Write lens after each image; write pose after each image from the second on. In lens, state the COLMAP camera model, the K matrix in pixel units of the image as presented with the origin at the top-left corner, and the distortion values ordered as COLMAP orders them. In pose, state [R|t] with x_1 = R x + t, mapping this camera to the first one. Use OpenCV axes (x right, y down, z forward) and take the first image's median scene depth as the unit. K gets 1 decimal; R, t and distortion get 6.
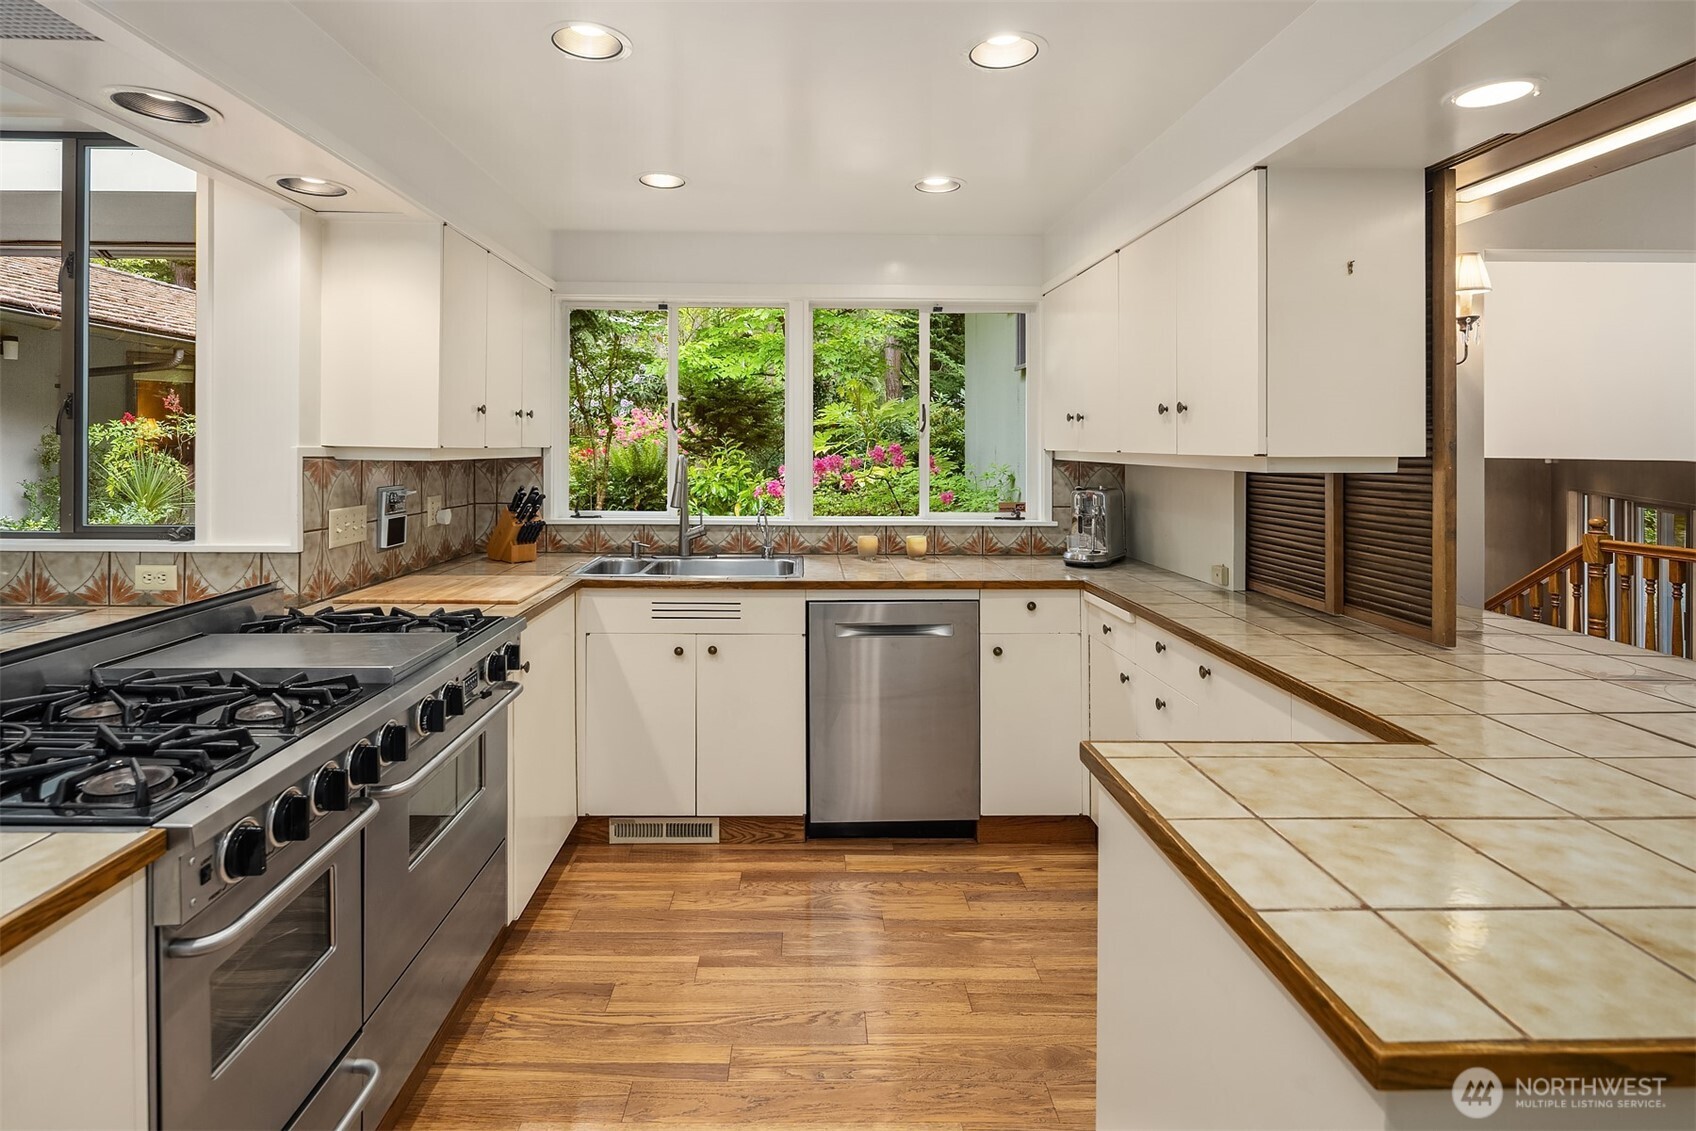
lens RADIAL K [[857.3, 0, 841.3], [0, 857.3, 453.3], [0, 0, 1]] dist [0.002613, -0.001361]
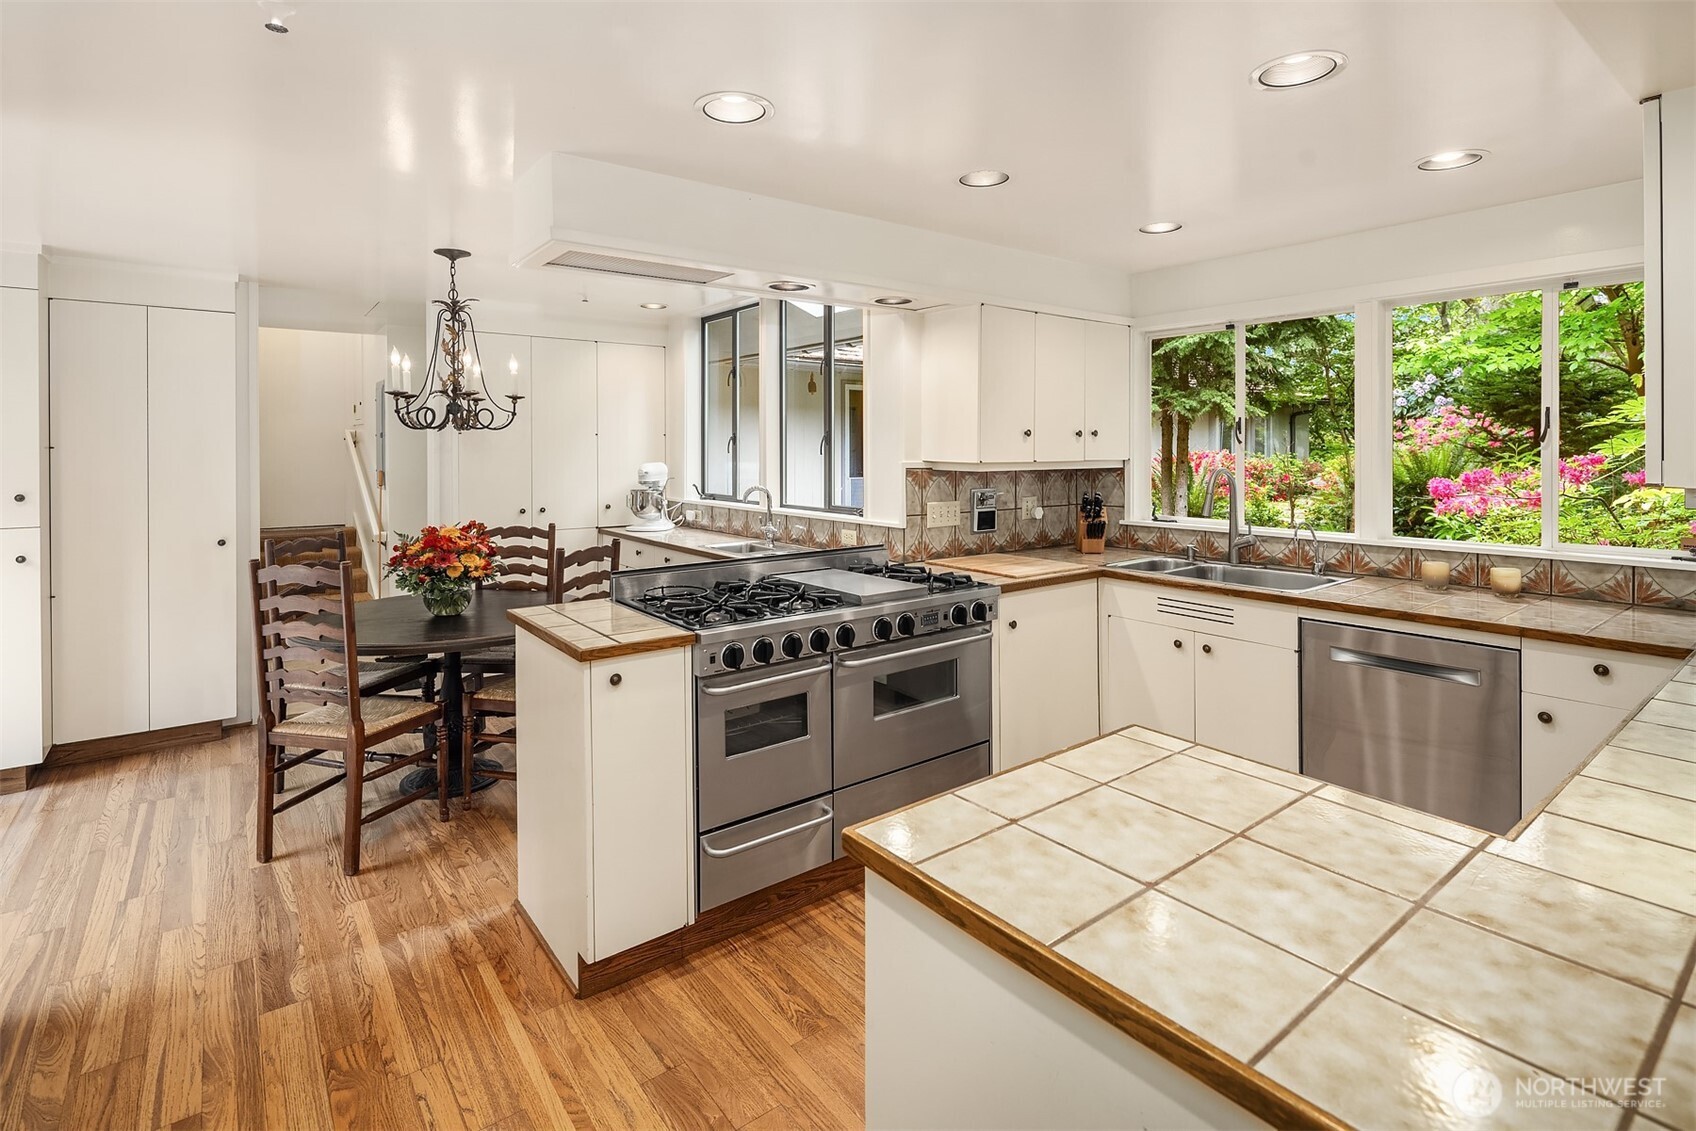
lens RADIAL K [[857.3, 0, 841.3], [0, 857.3, 453.3], [0, 0, 1]] dist [0.002613, -0.001361]
pose [[0.572977, -0.001649, -0.819570, 0.462838], [0.000389, 0.999998, -0.001740, -0.015807], [0.819572, 0.000678, 0.572976, -0.002223]]
